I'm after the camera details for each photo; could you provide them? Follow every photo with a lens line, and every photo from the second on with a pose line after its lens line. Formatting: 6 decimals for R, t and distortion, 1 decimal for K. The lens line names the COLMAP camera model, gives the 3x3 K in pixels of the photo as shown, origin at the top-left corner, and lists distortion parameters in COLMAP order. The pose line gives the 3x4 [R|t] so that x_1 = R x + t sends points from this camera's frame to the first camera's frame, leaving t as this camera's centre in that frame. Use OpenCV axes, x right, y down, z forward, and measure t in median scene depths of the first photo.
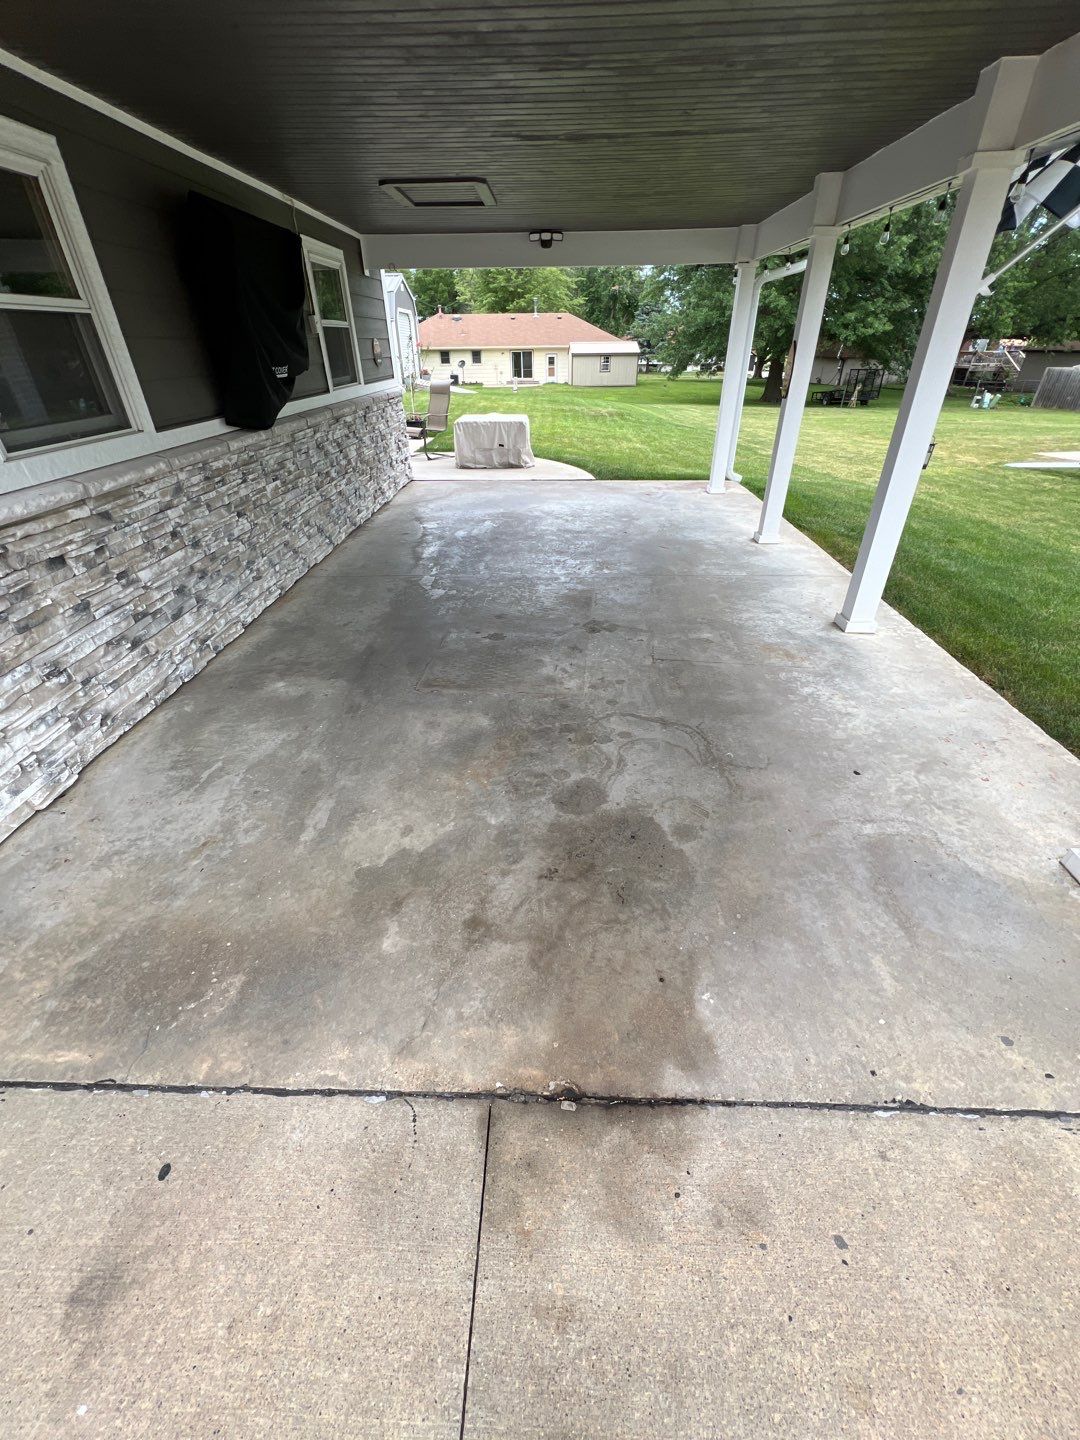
lens RADIAL K [[574.4, 0, 541.4], [0, 574.4, 716.6], [0, 0, 1]] dist [-0.001658, -0.000018]
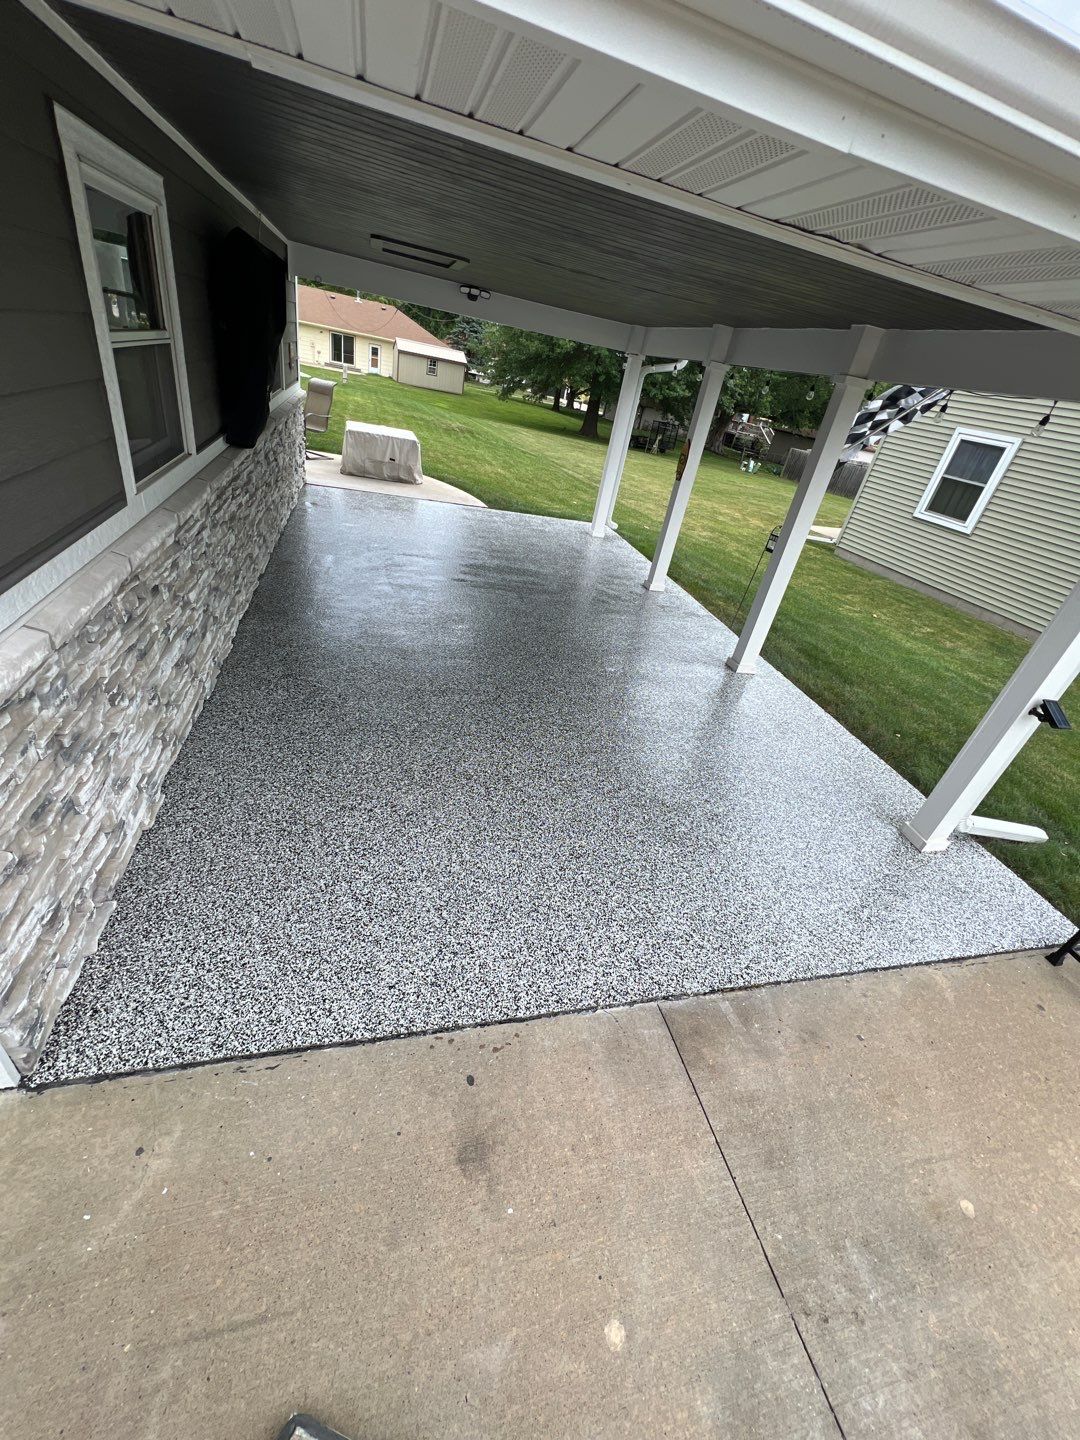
lens RADIAL K [[576.7, 0, 541.3], [0, 576.7, 717.5], [0, 0, 1]] dist [-0.001458, -0.000088]
pose [[0.945047, 0.014955, 0.326591, -0.229052], [-0.014165, 0.999888, -0.004798, -0.018500], [-0.326626, -0.000092, 0.945154, -0.088520]]
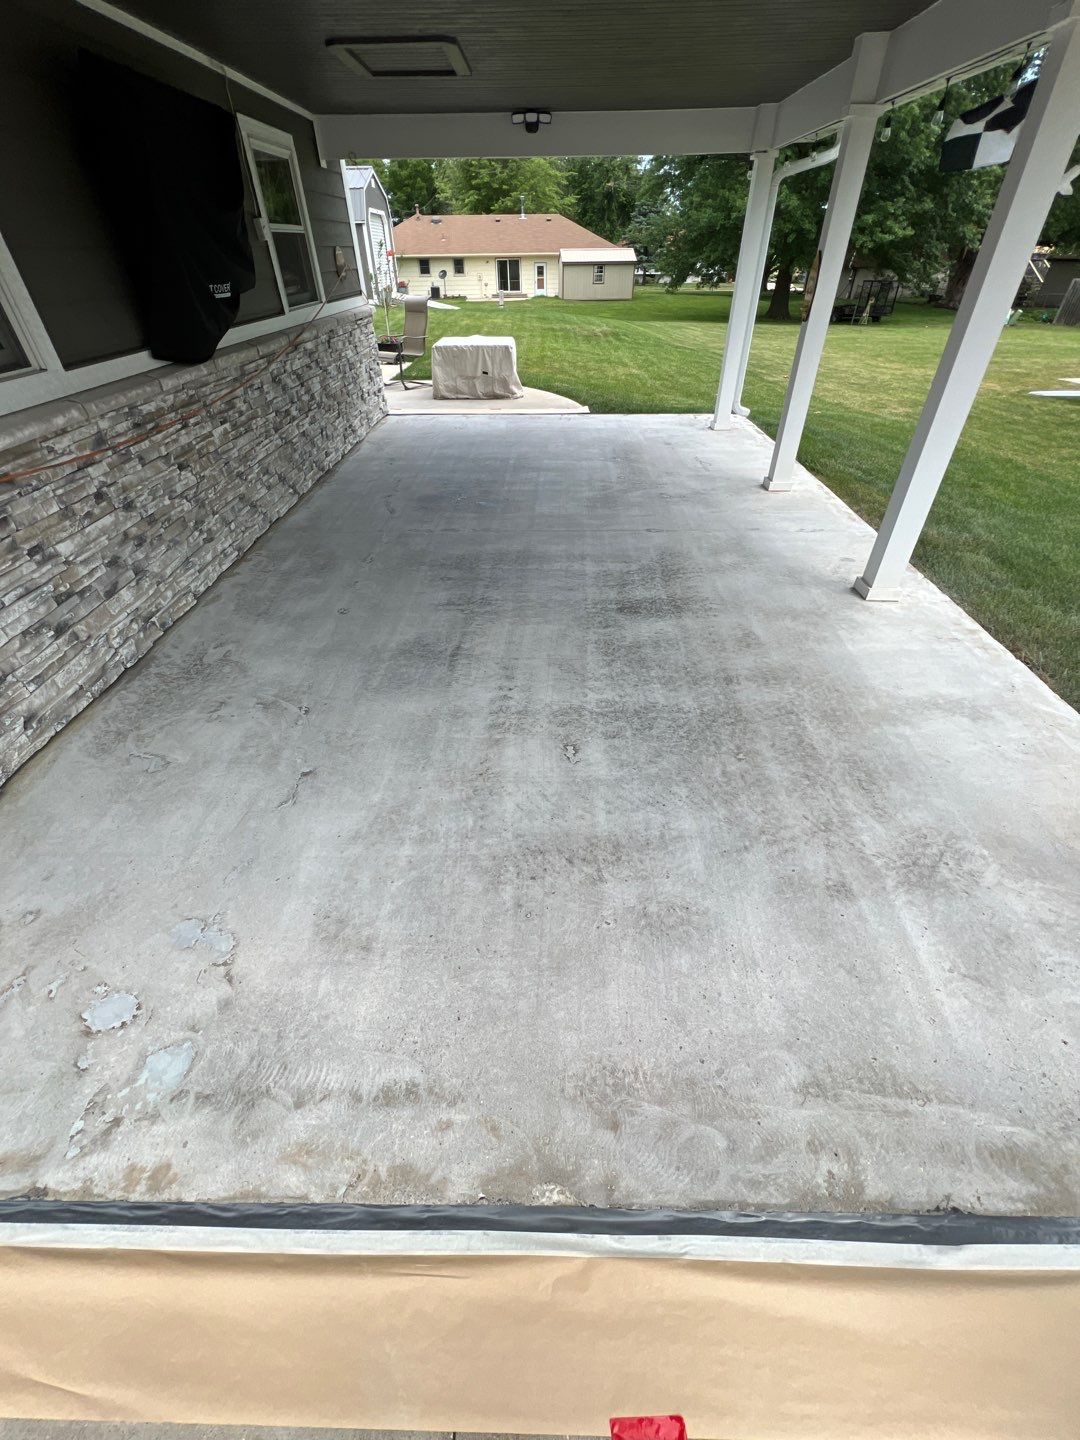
lens RADIAL K [[576.7, 0, 541.3], [0, 576.7, 717.5], [0, 0, 1]] dist [-0.001458, -0.000088]
pose [[0.999875, -0.009566, 0.012582, 0.003454], [0.008190, 0.994419, 0.105186, -0.041641], [-0.013518, -0.105070, 0.994373, 0.056991]]
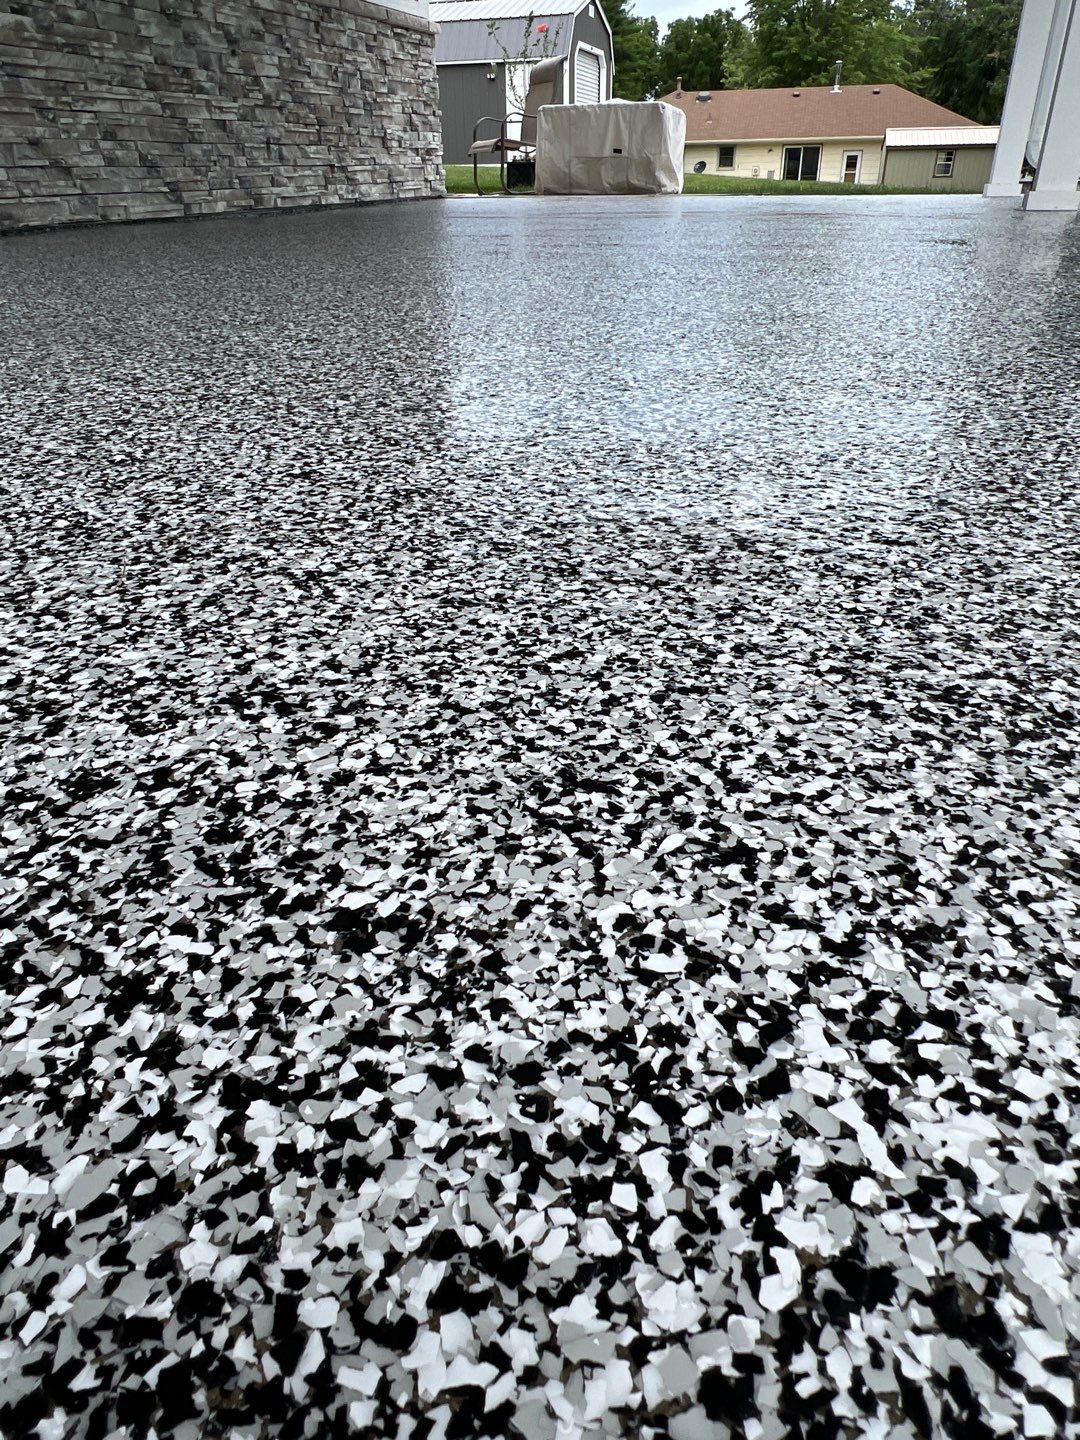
lens RADIAL K [[918.4, 0, 539.4], [0, 918.4, 714.0], [0, 0, 1]] dist [-0.003190, 0.000171]
pose [[0.957657, 0.141369, -0.250813, 0.241525], [-0.150713, 0.988407, -0.018347, 0.139997], [0.245312, 0.055371, 0.967862, 0.244691]]
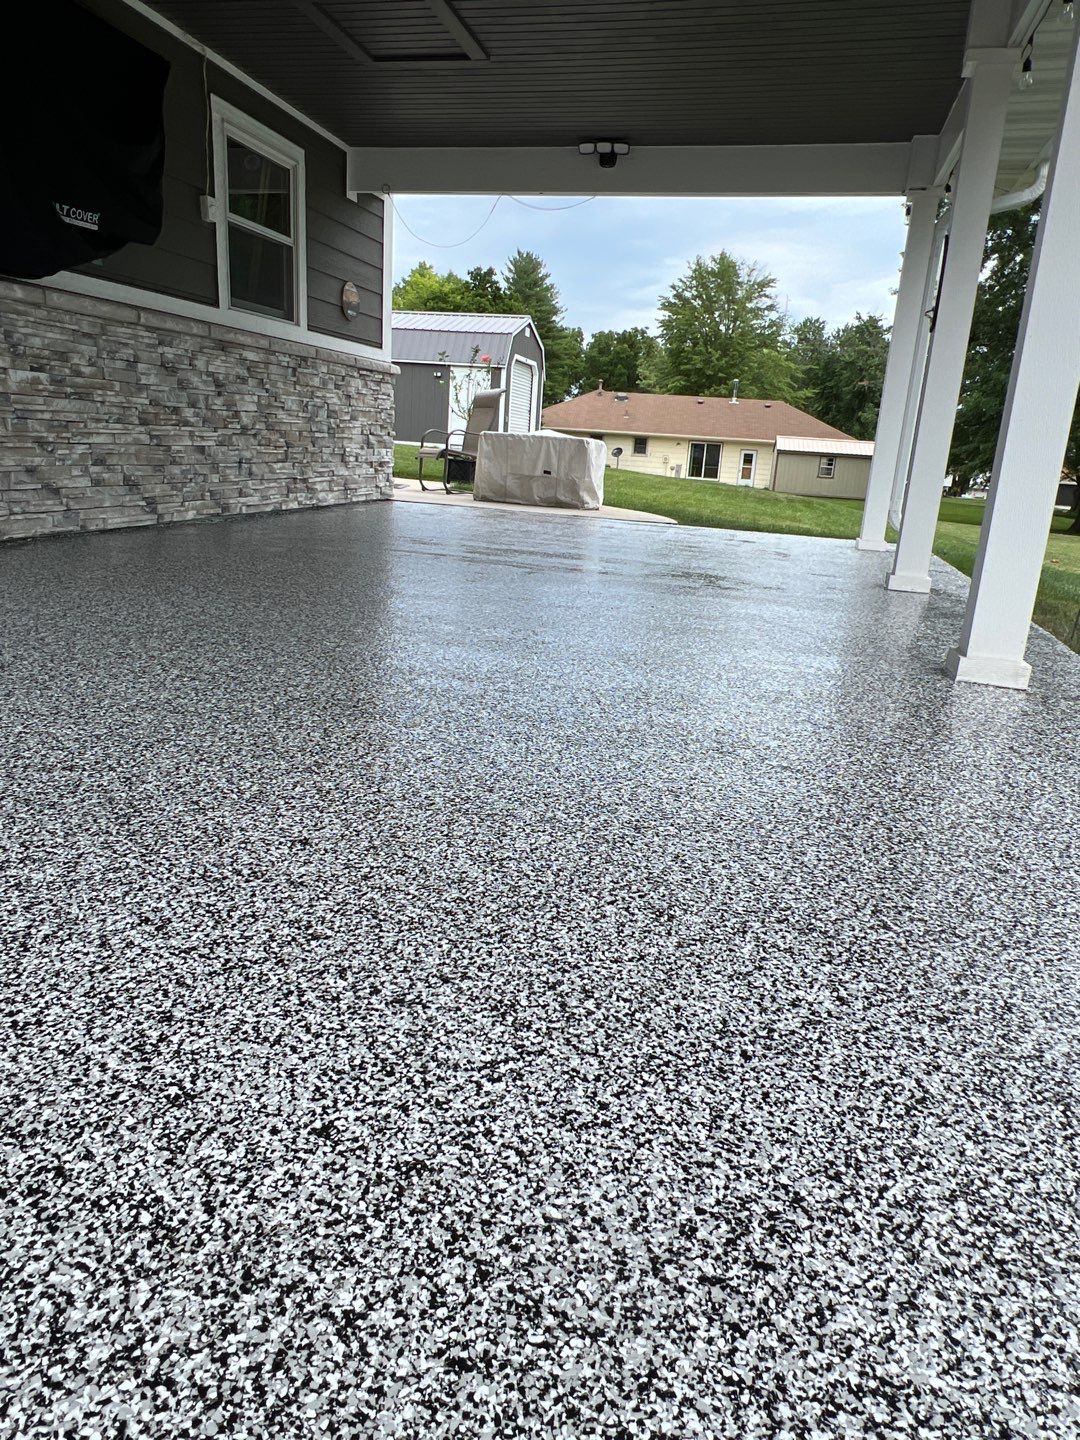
lens RADIAL K [[918.4, 0, 539.4], [0, 918.4, 714.0], [0, 0, 1]] dist [-0.003190, 0.000171]
pose [[0.972379, 0.132420, -0.192208, 0.234332], [-0.182147, 0.945437, -0.270131, 0.083955], [0.145949, 0.297680, 0.943443, 0.191863]]
